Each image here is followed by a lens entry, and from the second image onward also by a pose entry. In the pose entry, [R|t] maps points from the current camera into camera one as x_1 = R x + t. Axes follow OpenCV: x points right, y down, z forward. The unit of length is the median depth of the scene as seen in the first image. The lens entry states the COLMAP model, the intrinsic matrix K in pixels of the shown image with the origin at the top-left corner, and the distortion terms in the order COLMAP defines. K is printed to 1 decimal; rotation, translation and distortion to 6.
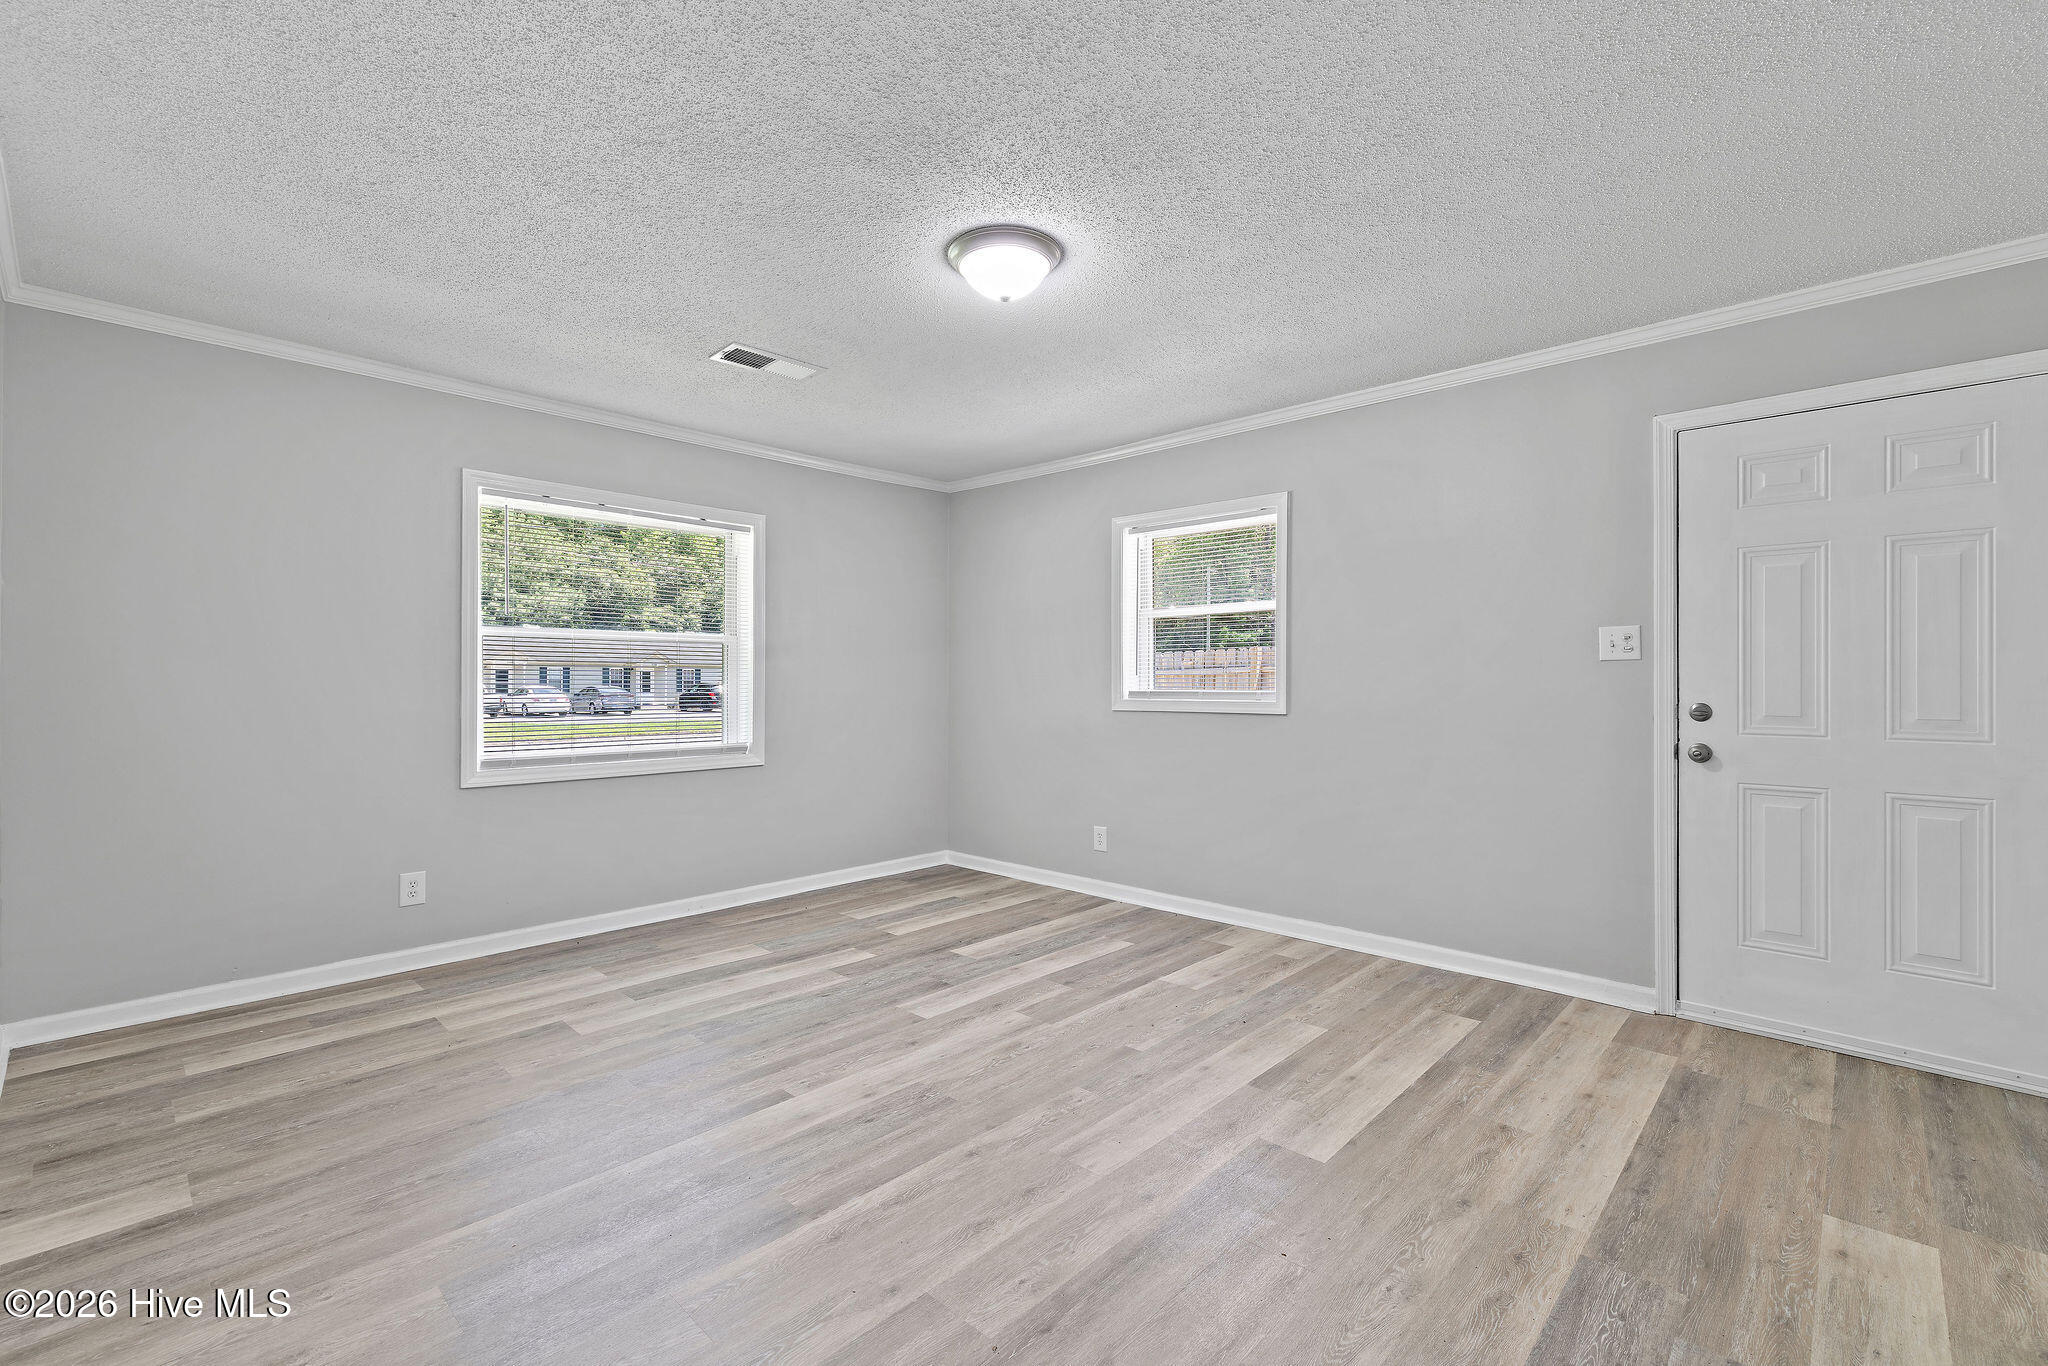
lens RADIAL K [[892.4, 0, 1025.3], [0, 892.4, 678.6], [0, 0, 1]] dist [-0.001032, 0.000696]
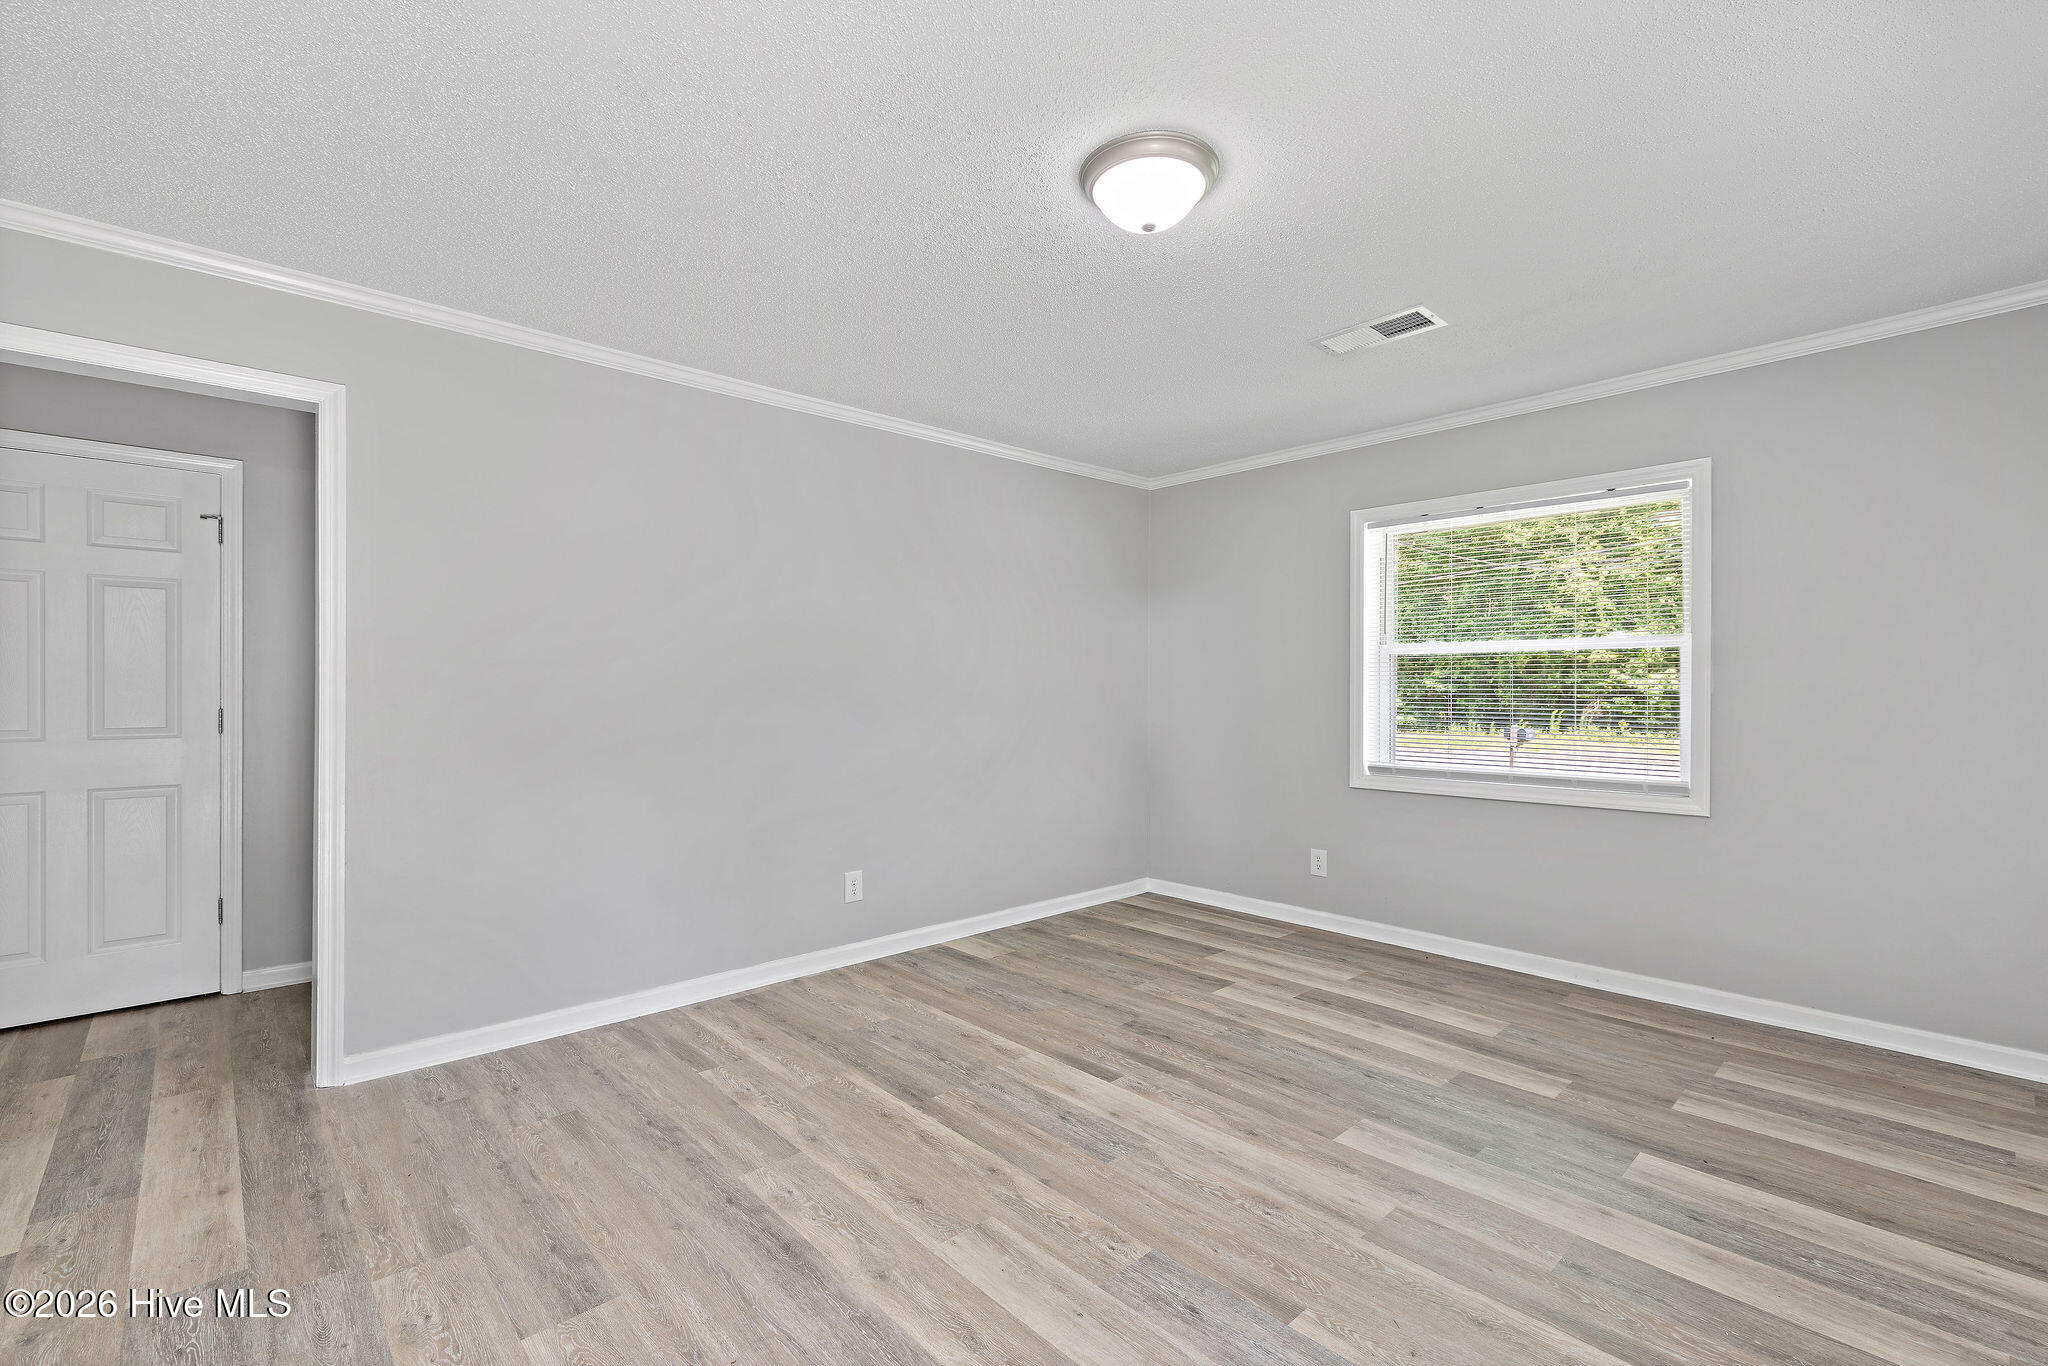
lens RADIAL K [[892.4, 0, 1025.3], [0, 892.4, 678.6], [0, 0, 1]] dist [-0.001032, 0.000696]
pose [[-0.066999, -0.014962, -0.997641, 0.622429], [0.000062, 0.999887, -0.015000, -0.000668], [0.997753, -0.001067, -0.066990, 0.731431]]
